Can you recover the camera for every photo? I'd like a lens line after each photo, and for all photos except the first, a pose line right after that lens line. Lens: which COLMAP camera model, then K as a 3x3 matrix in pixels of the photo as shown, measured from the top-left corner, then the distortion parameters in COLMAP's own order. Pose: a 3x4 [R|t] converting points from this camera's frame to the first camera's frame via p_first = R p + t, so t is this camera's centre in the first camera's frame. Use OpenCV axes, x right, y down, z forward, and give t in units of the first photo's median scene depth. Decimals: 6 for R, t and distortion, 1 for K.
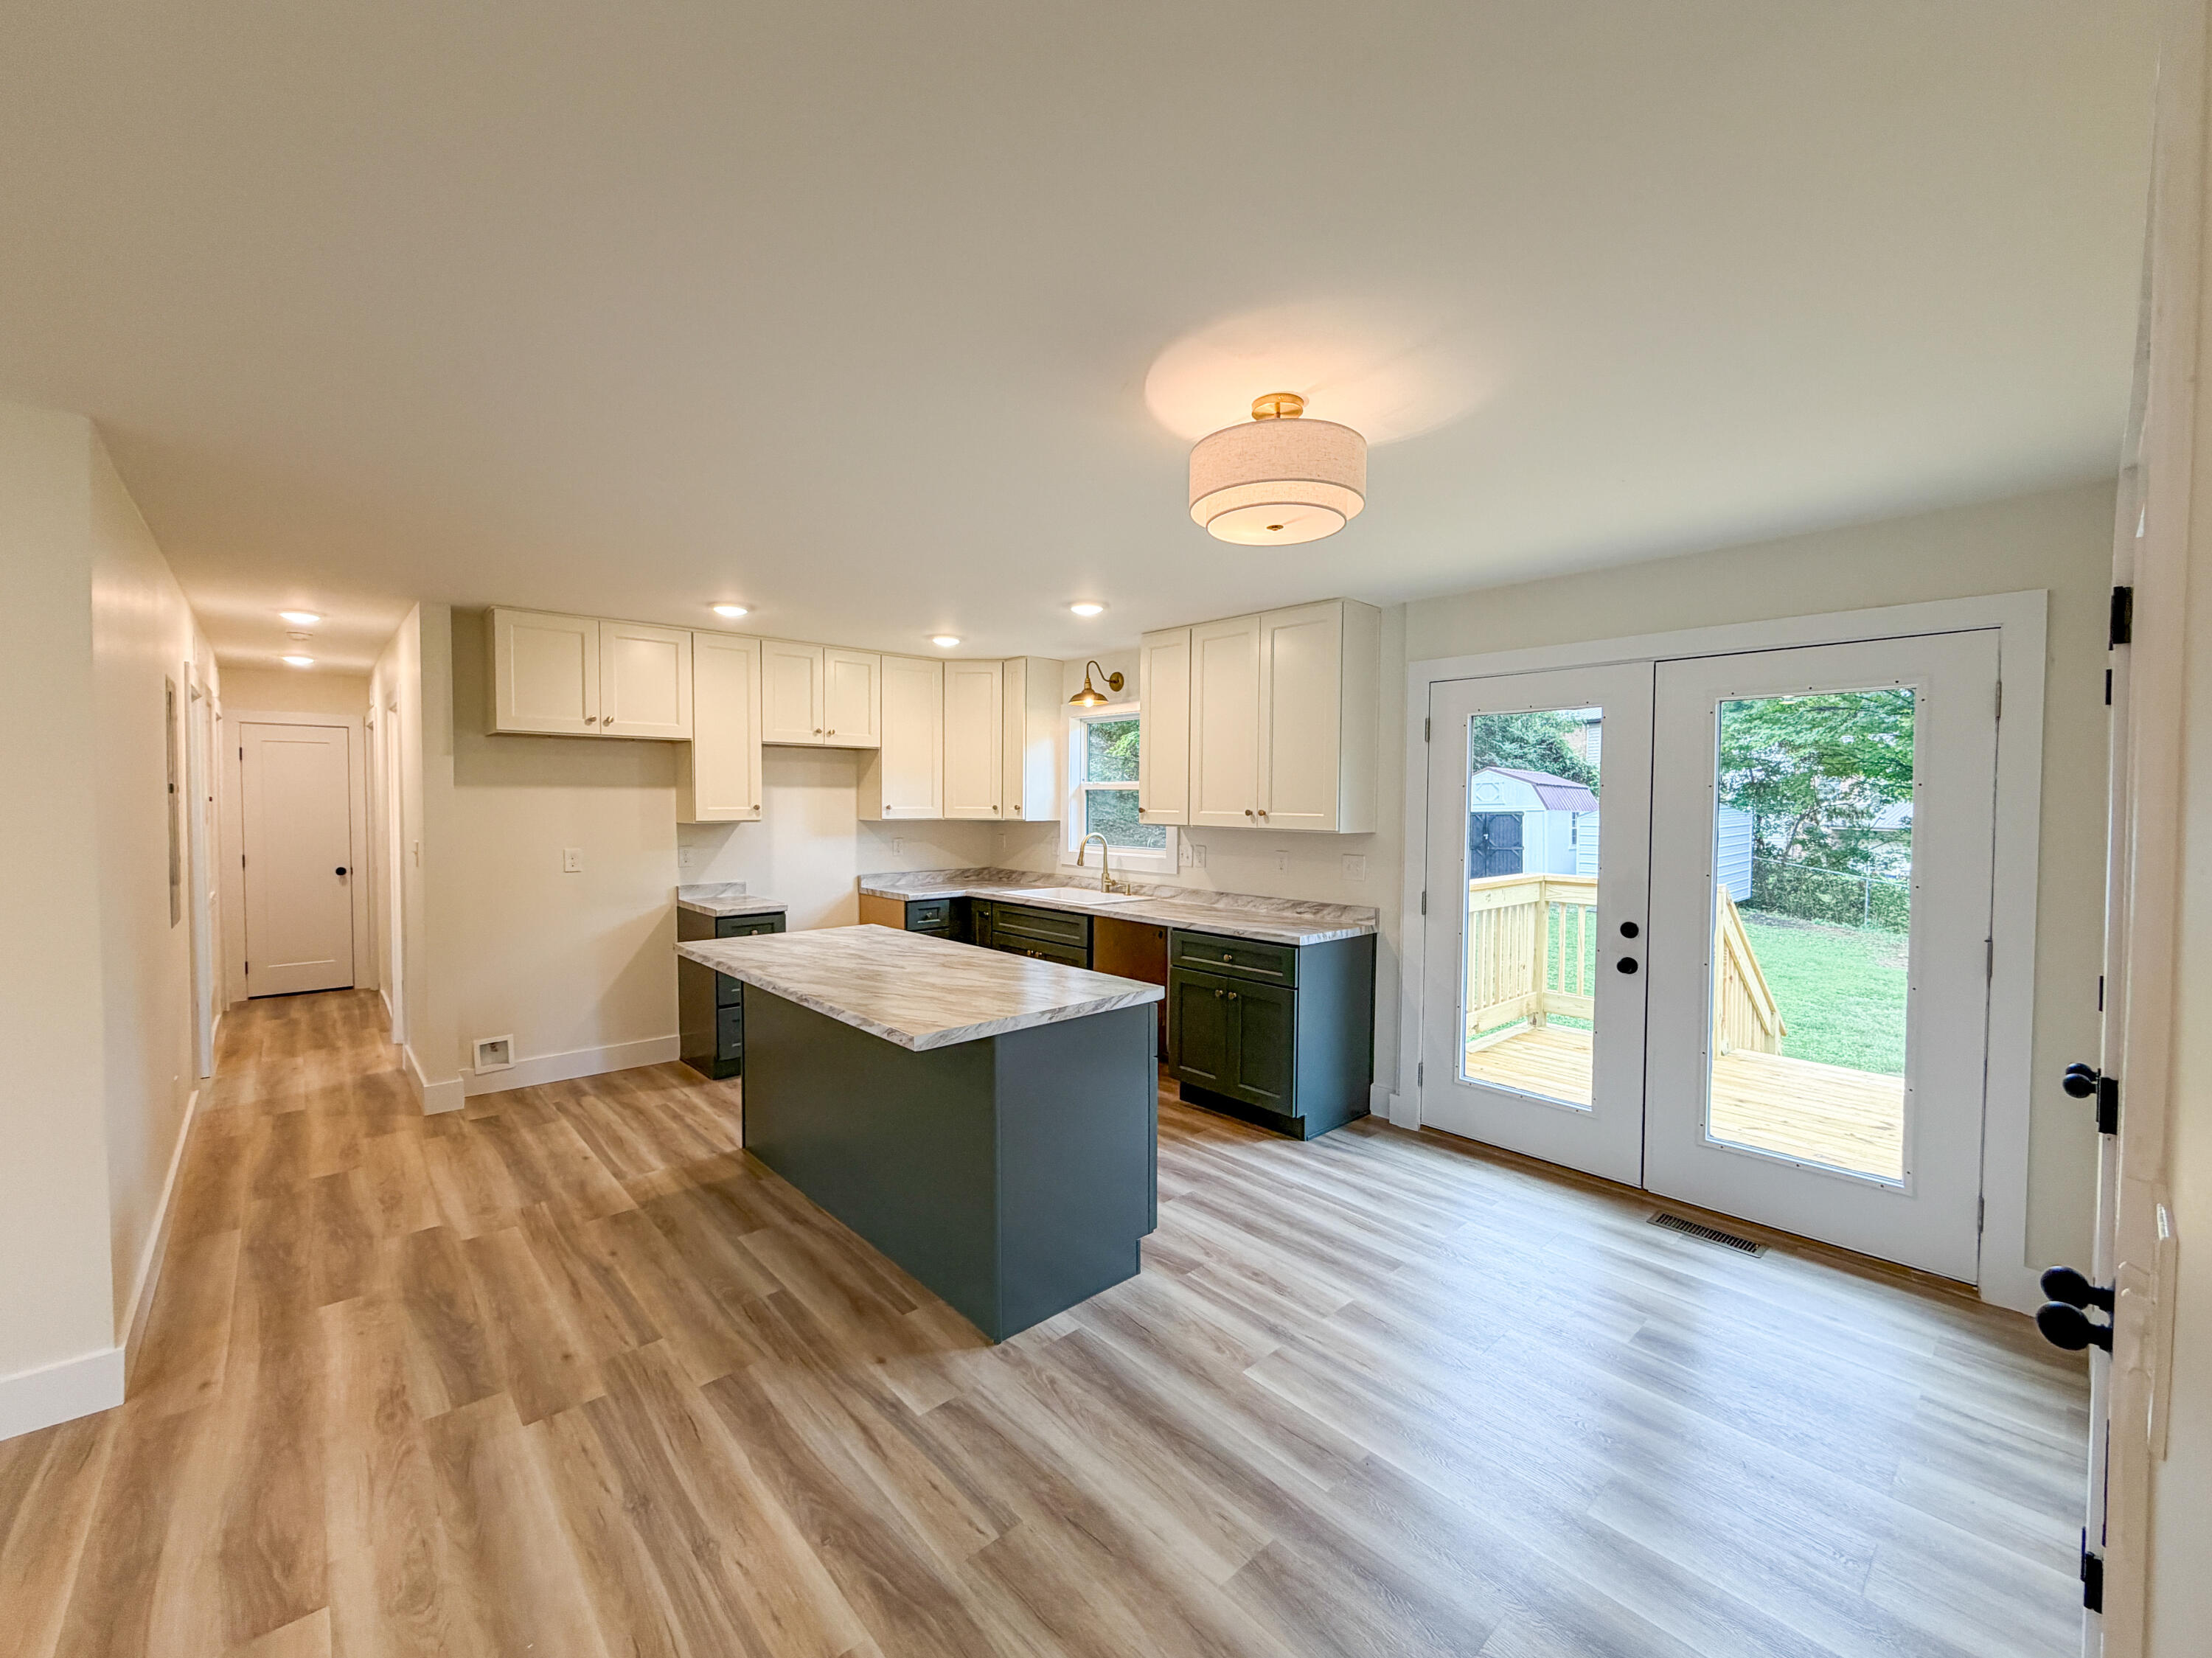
lens RADIAL K [[908.1, 0, 1097.7], [0, 908.1, 823.0], [0, 0, 1]] dist [0.001900, 0.000339]
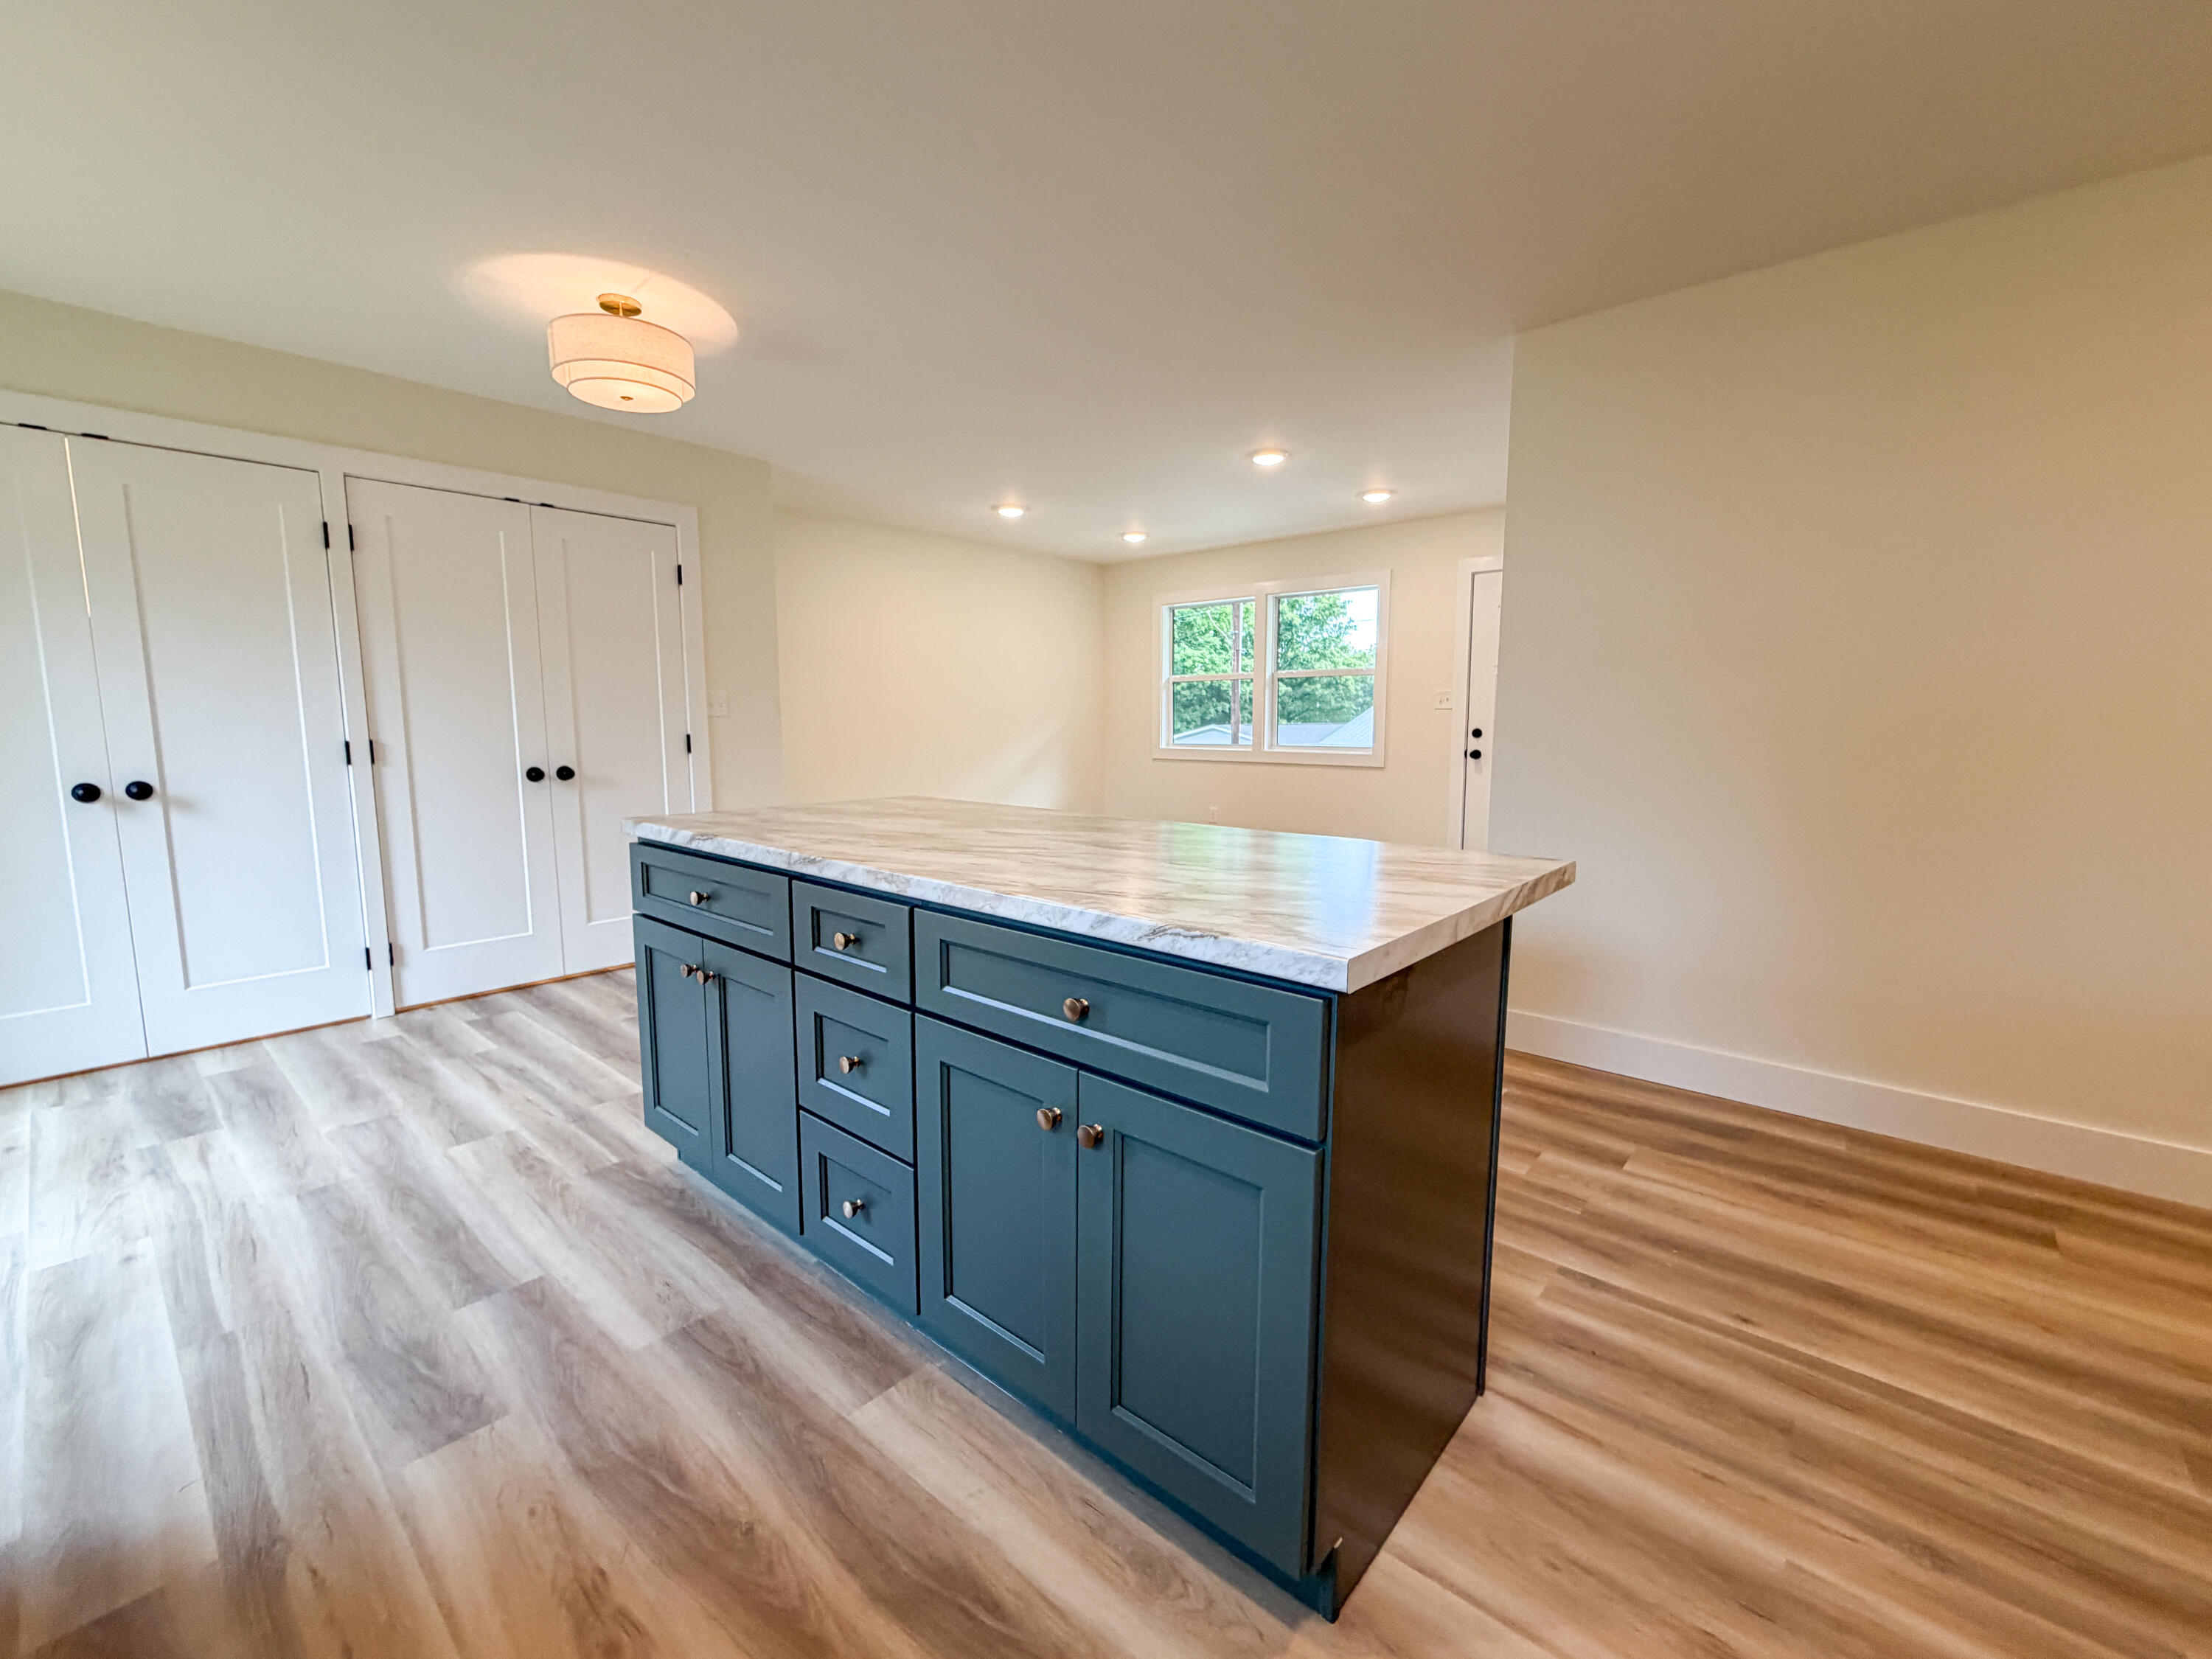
lens RADIAL K [[908.1, 0, 1097.7], [0, 908.1, 823.5], [0, 0, 1]] dist [0.001900, 0.000339]
pose [[-0.992180, 0.010035, -0.124410, -0.157915], [-0.008873, 0.988570, 0.150500, 0.043333], [0.124498, 0.150427, -0.980751, 1.231025]]
